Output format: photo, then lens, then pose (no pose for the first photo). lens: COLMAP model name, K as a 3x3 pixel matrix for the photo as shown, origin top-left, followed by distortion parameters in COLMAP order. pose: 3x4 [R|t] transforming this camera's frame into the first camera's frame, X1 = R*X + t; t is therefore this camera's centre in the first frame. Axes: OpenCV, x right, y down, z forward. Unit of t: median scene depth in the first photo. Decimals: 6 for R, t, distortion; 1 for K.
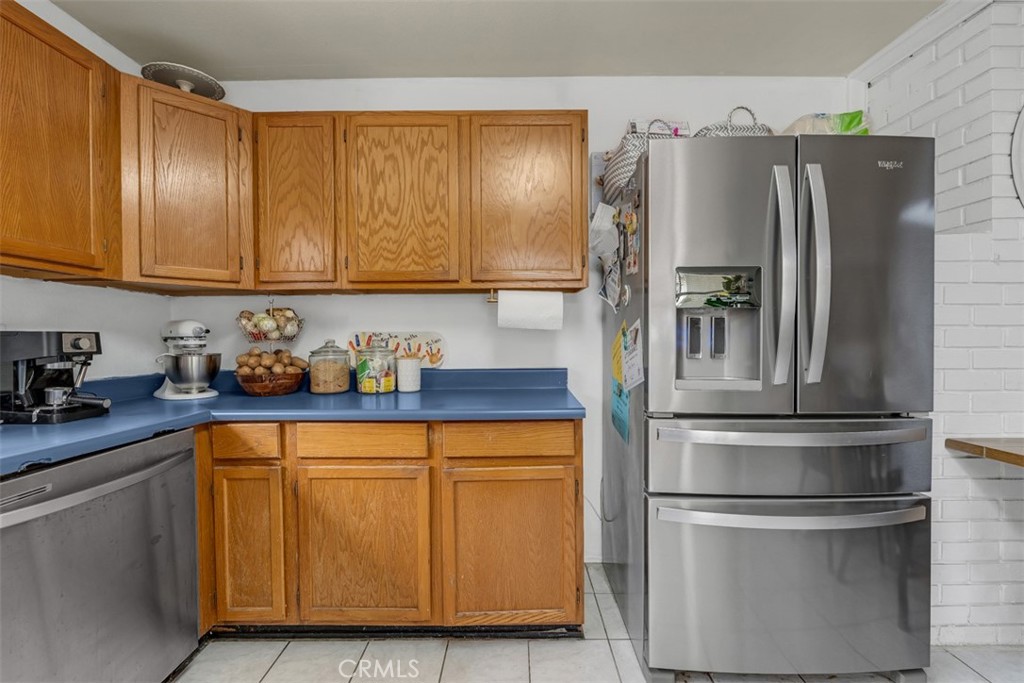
lens RADIAL K [[448.5, 0, 512.0], [0, 448.5, 341.5], [0, 0, 1]] dist [-0.002536, -0.000041]
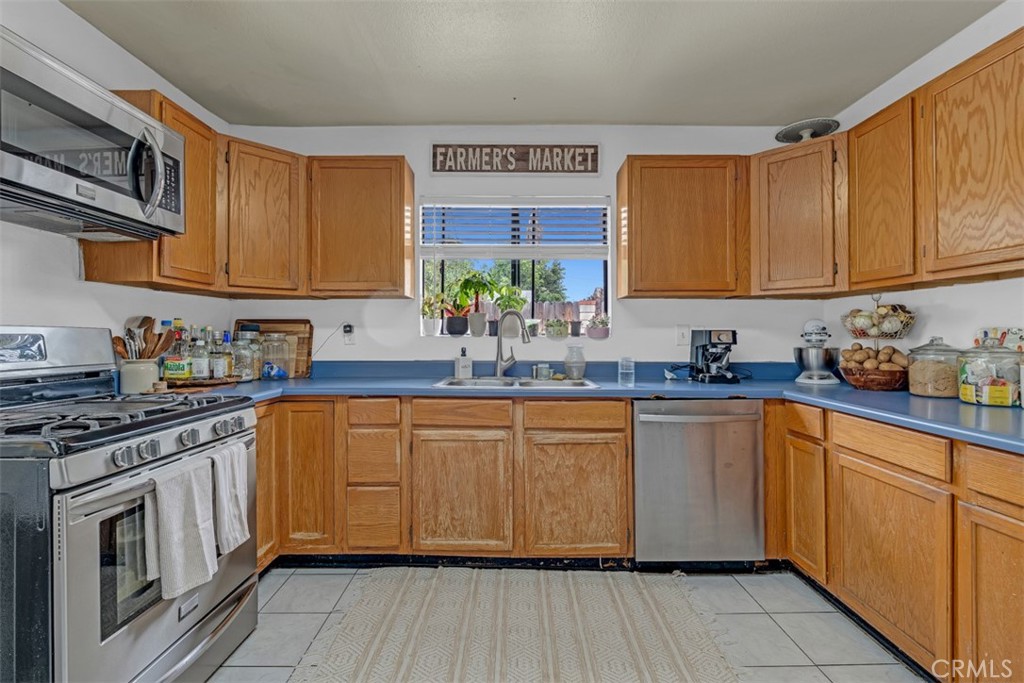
lens RADIAL K [[449.5, 0, 514.0], [0, 449.5, 330.6], [0, 0, 1]] dist [-0.002182, -0.000022]
pose [[0.024182, -0.001254, -0.999707, 0.513885], [-0.008782, 0.999960, -0.001466, -0.008708], [0.999669, 0.008815, 0.024170, 0.153519]]
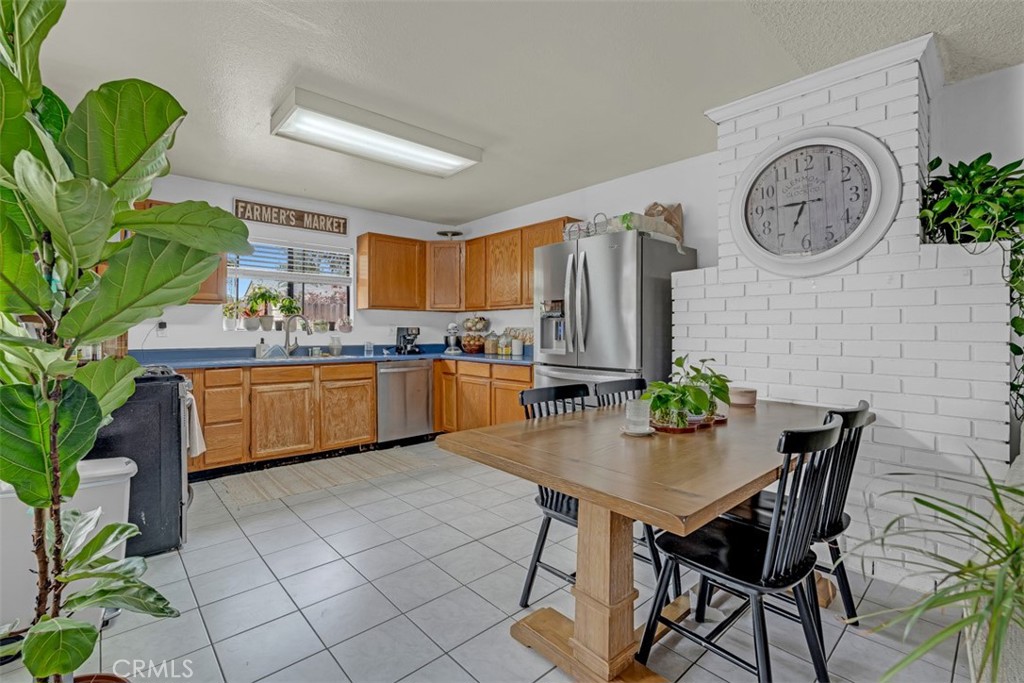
lens RADIAL K [[449.5, 0, 514.0], [0, 449.5, 330.6], [0, 0, 1]] dist [-0.002182, -0.000022]
pose [[0.689910, 0.007721, -0.723854, 1.457158], [-0.011711, 0.999931, -0.000496, -0.005241], [0.723800, 0.008819, 0.689953, -0.548231]]
